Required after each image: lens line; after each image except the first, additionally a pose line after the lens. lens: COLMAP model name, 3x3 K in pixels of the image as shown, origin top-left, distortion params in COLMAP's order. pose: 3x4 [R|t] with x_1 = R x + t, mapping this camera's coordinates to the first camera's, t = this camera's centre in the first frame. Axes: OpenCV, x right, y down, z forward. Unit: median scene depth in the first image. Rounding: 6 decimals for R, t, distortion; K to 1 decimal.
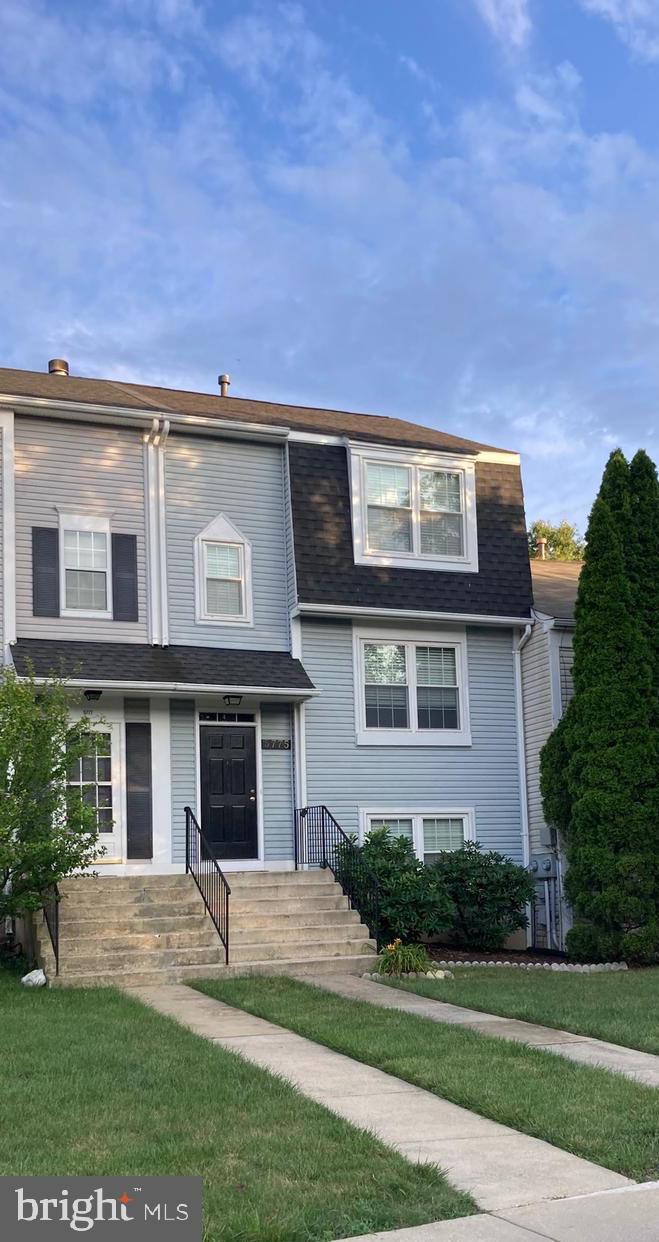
lens RADIAL K [[1284.2, 0, 361.2], [0, 1284.2, 761.4], [0, 0, 1]] dist [0.090481, 0.000000]
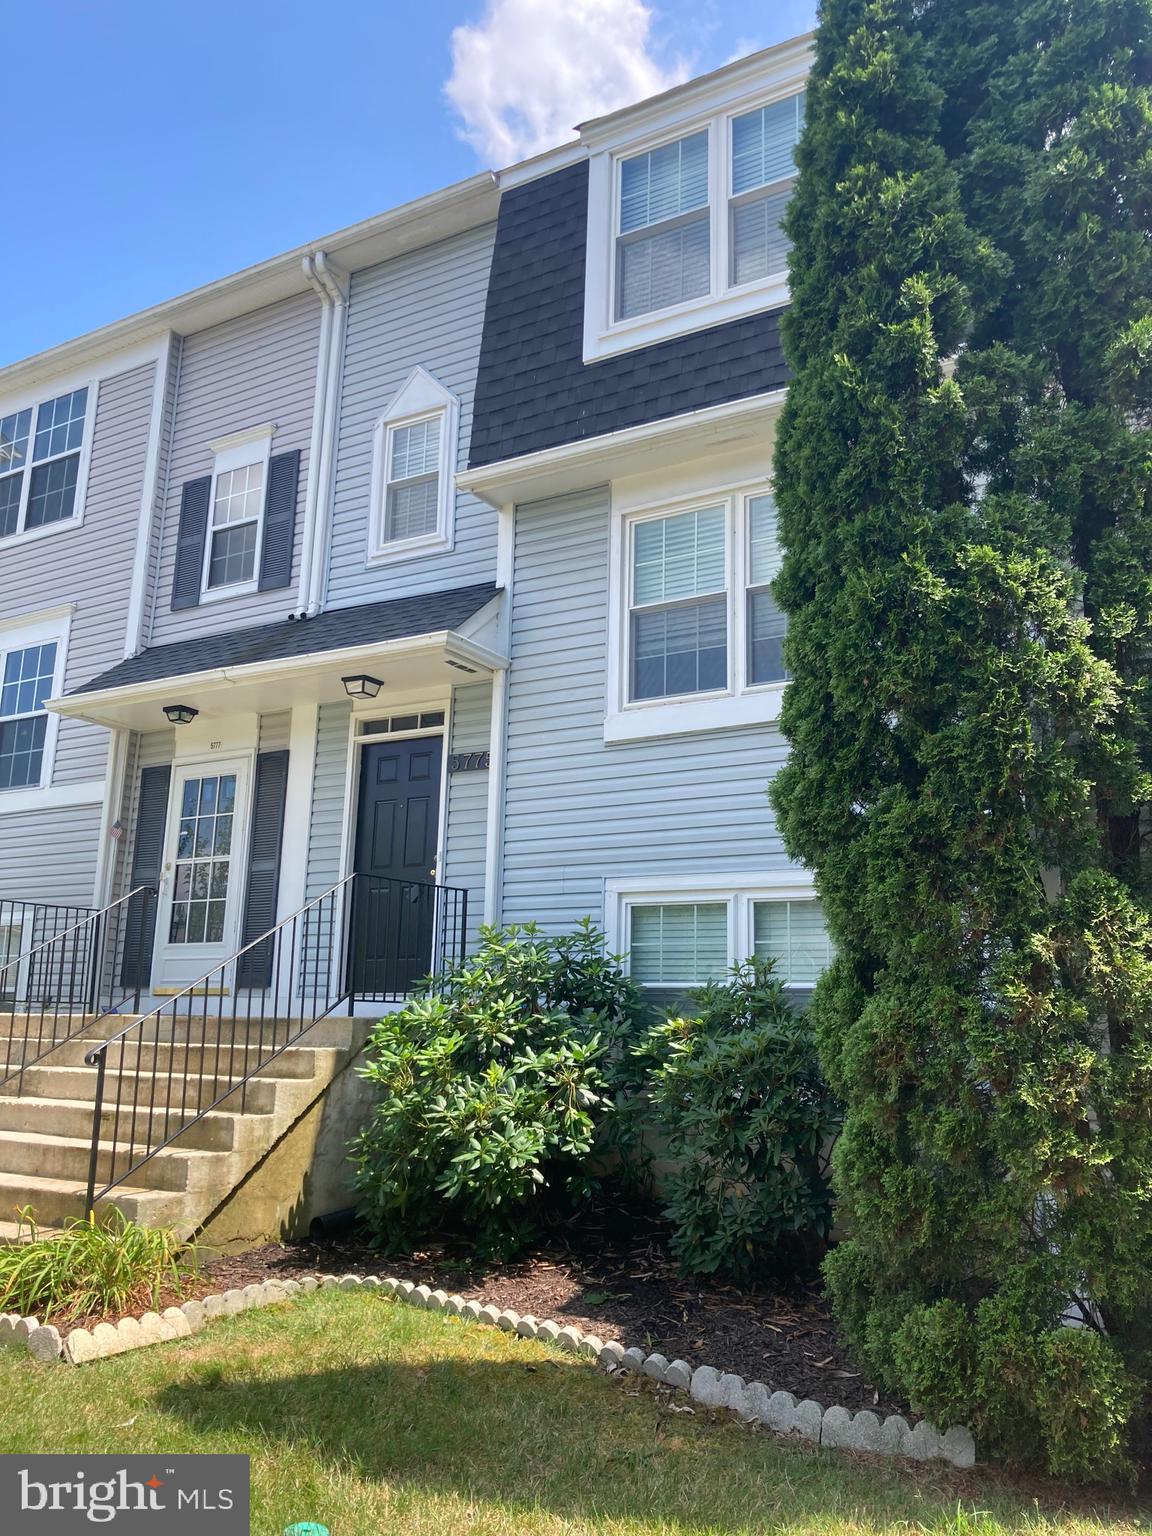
lens RADIAL K [[1271.7, 0, 565.6], [0, 1271.7, 757.2], [0, 0, 1]] dist [0.020453, -0.013028]
pose [[0.579676, -0.133611, -0.803818, 0.358374], [0.035456, 0.989667, -0.138933, 0.055610], [0.814075, 0.052036, 0.578424, 0.752105]]
